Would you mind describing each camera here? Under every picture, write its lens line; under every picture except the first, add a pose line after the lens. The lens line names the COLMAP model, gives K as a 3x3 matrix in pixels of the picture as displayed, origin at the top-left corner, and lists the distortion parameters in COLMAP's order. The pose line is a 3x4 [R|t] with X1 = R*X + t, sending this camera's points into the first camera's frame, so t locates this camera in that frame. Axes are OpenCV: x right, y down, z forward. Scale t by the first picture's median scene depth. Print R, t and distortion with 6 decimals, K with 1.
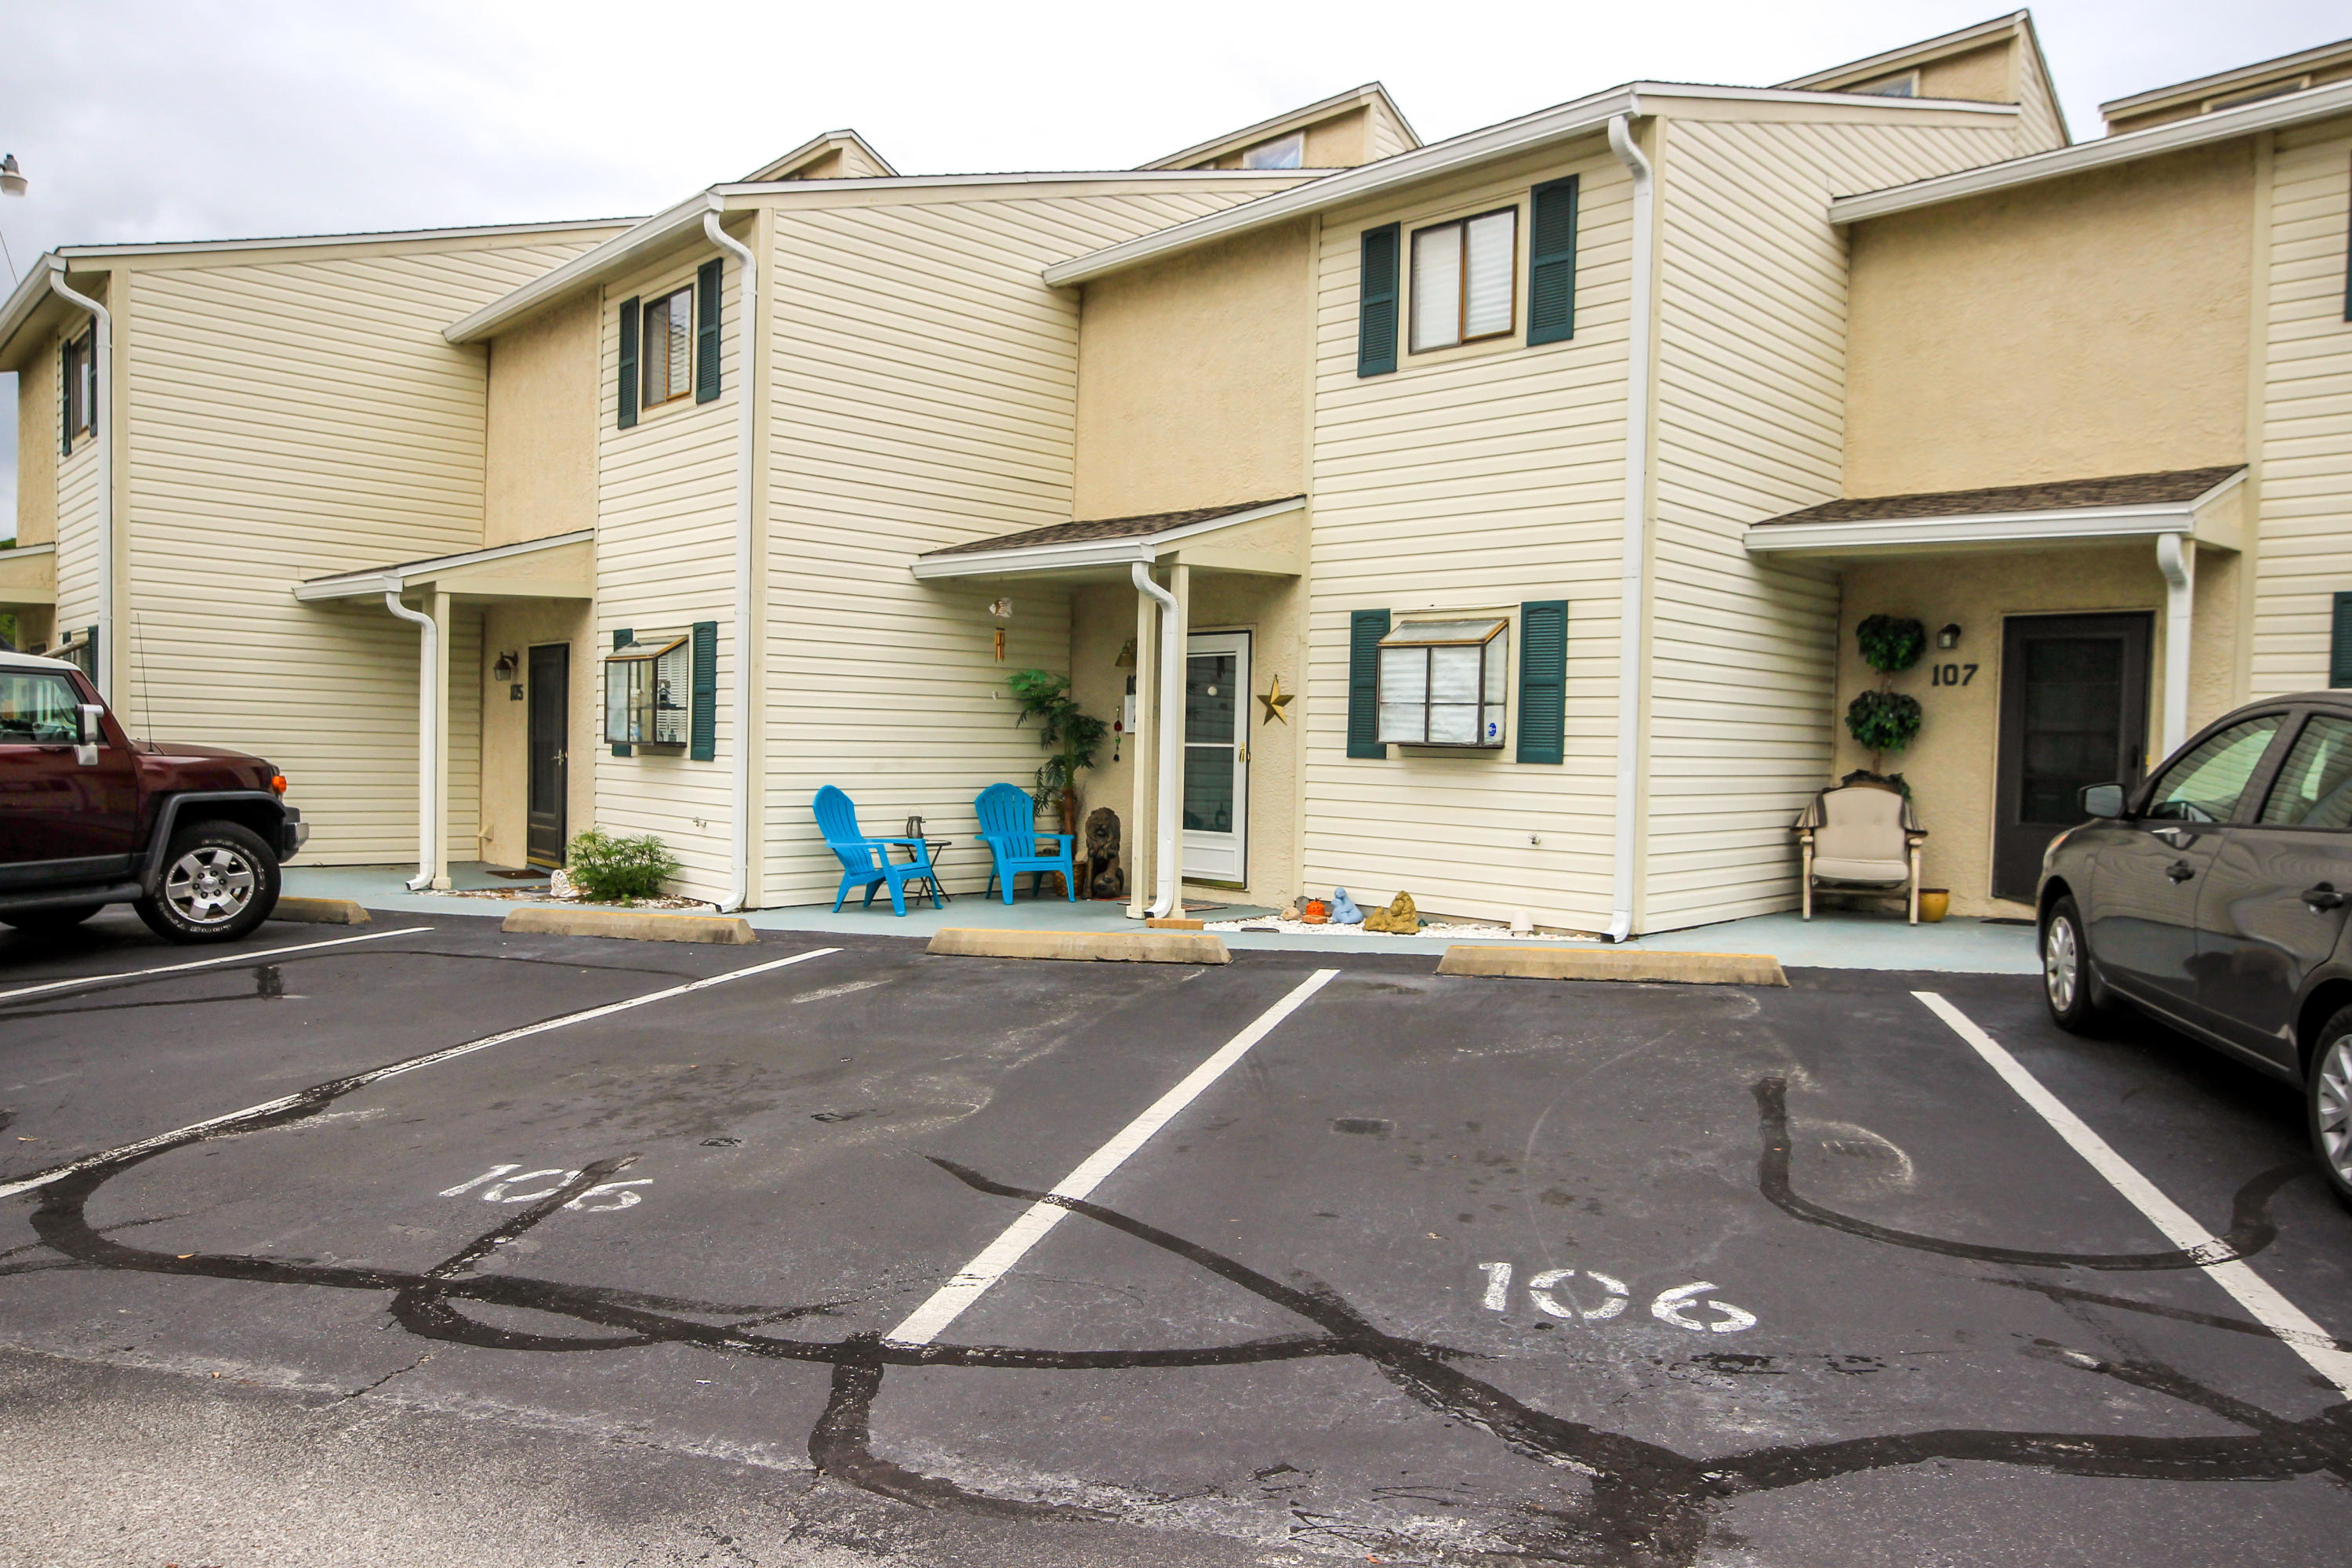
lens RADIAL K [[1498.9, 0, 1168.8], [0, 1498.9, 783.2], [0, 0, 1]] dist [-0.061547, 0.053631]
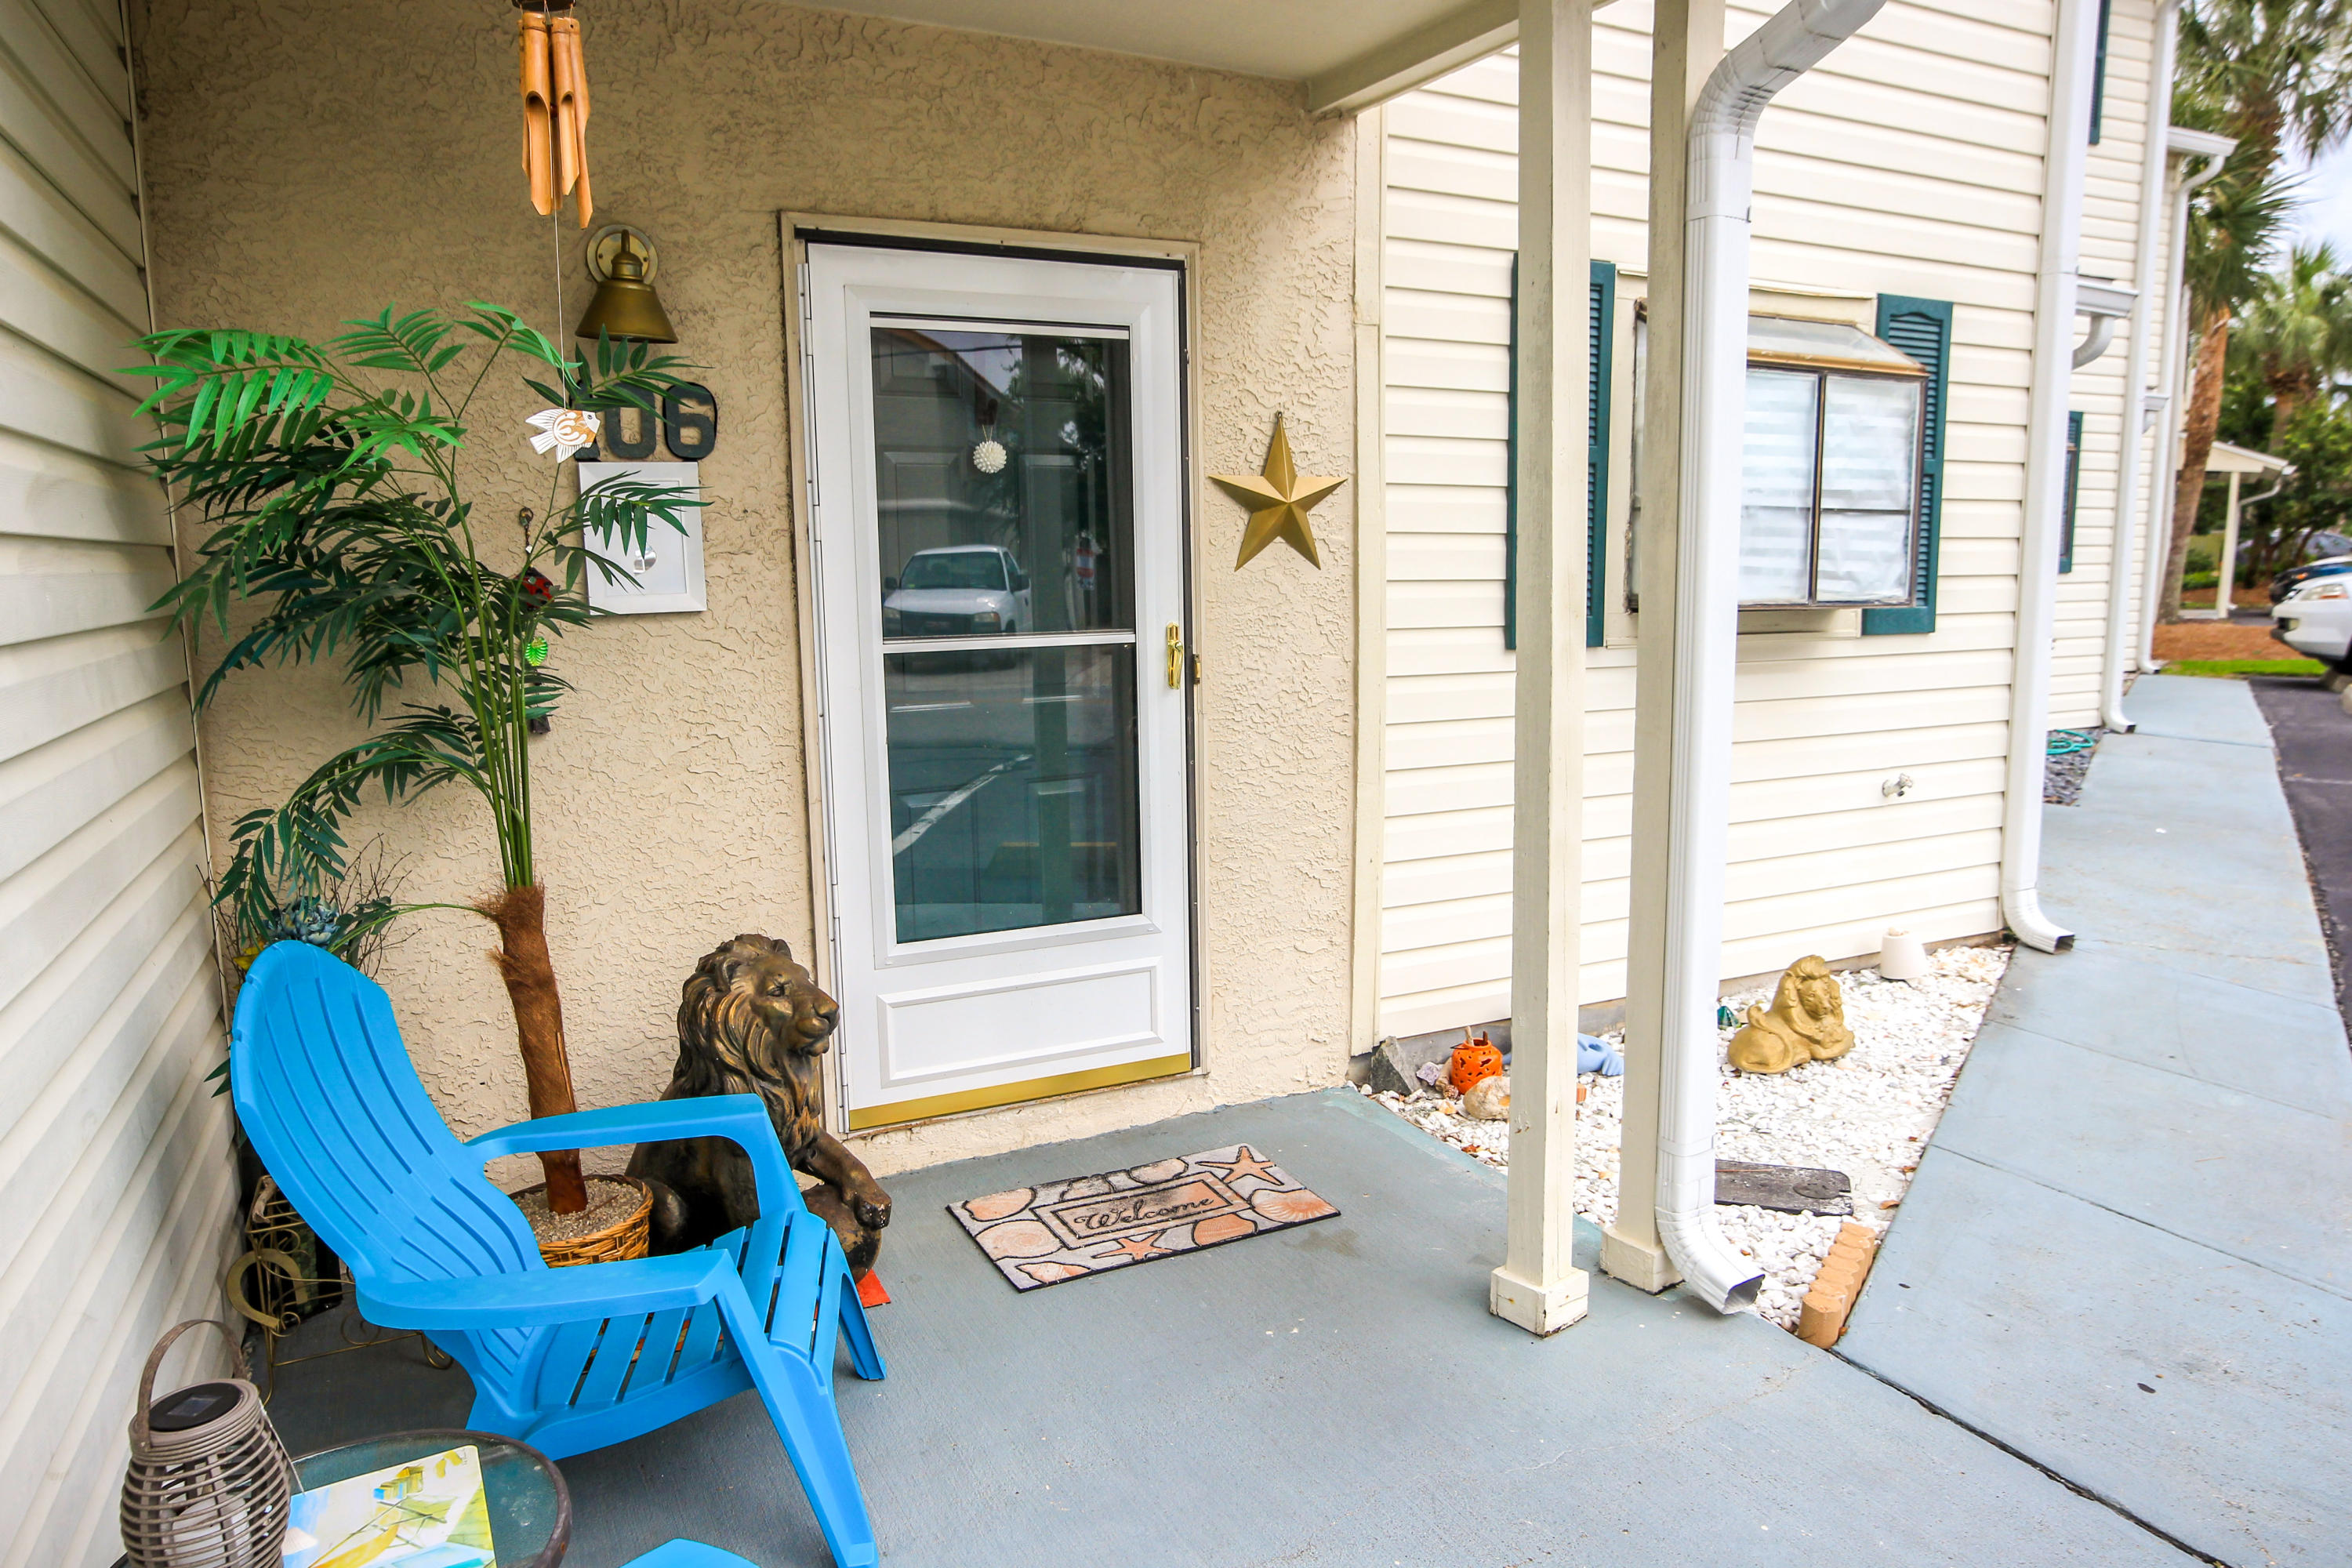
lens RADIAL K [[1498.9, 0, 1168.8], [0, 1498.9, 783.2], [0, 0, 1]] dist [-0.061547, 0.053631]
pose [[0.314990, -0.162811, 0.935026, -0.260818], [0.045658, 0.986635, 0.156416, -0.045809], [-0.947996, -0.006578, 0.318214, 0.939861]]
